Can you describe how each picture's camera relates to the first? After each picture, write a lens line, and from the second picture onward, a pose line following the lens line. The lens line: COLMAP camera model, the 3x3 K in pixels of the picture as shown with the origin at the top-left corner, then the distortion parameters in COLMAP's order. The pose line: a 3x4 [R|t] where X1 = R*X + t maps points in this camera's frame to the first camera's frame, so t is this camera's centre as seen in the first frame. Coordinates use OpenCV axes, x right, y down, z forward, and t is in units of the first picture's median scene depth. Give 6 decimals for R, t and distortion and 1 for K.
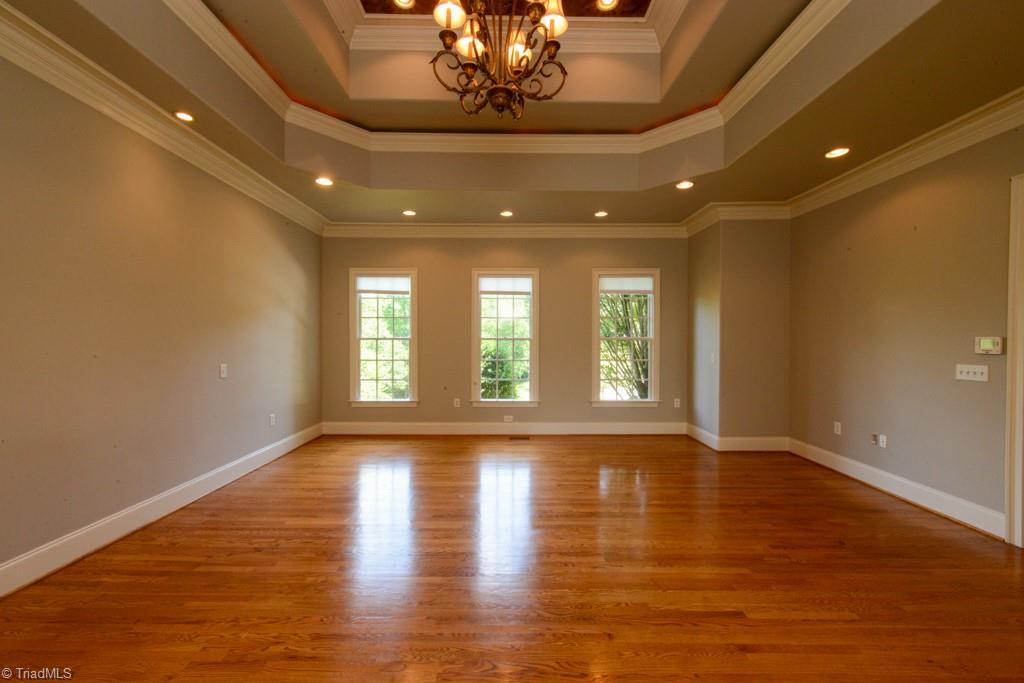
lens RADIAL K [[399.0, 0, 510.3], [0, 399.0, 342.5], [0, 0, 1]] dist [0.002213, 0.000108]
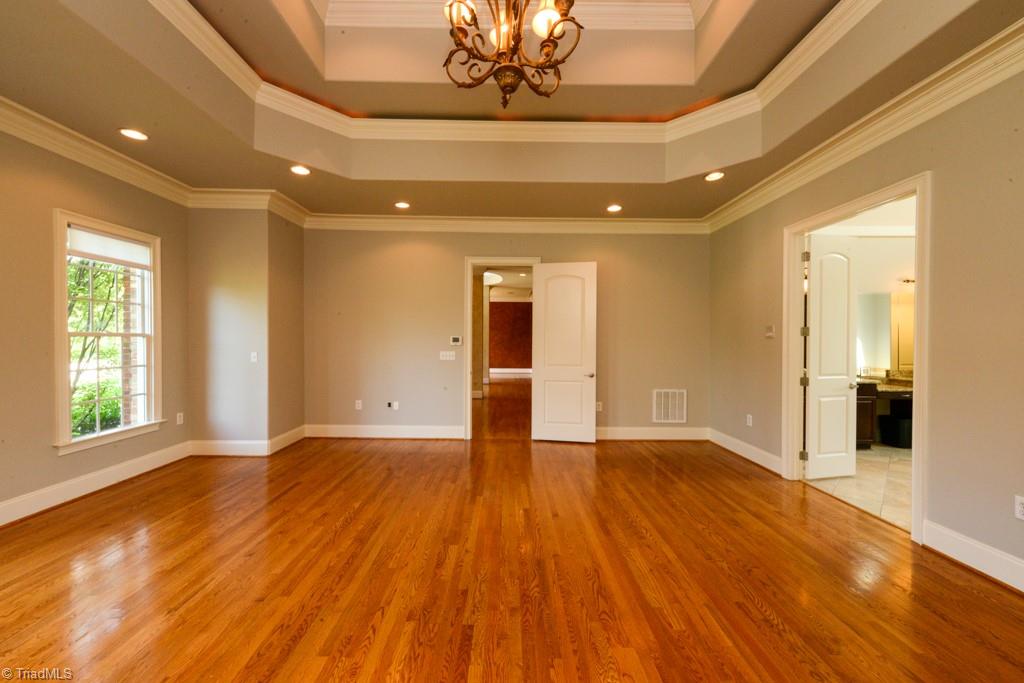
lens RADIAL K [[399.0, 0, 510.3], [0, 399.0, 342.5], [0, 0, 1]] dist [0.002213, 0.000108]
pose [[-0.002348, -0.012427, 0.999920, -0.483554], [0.000565, 0.999923, 0.012428, -0.005709], [-0.999997, 0.000594, -0.002340, 0.503831]]
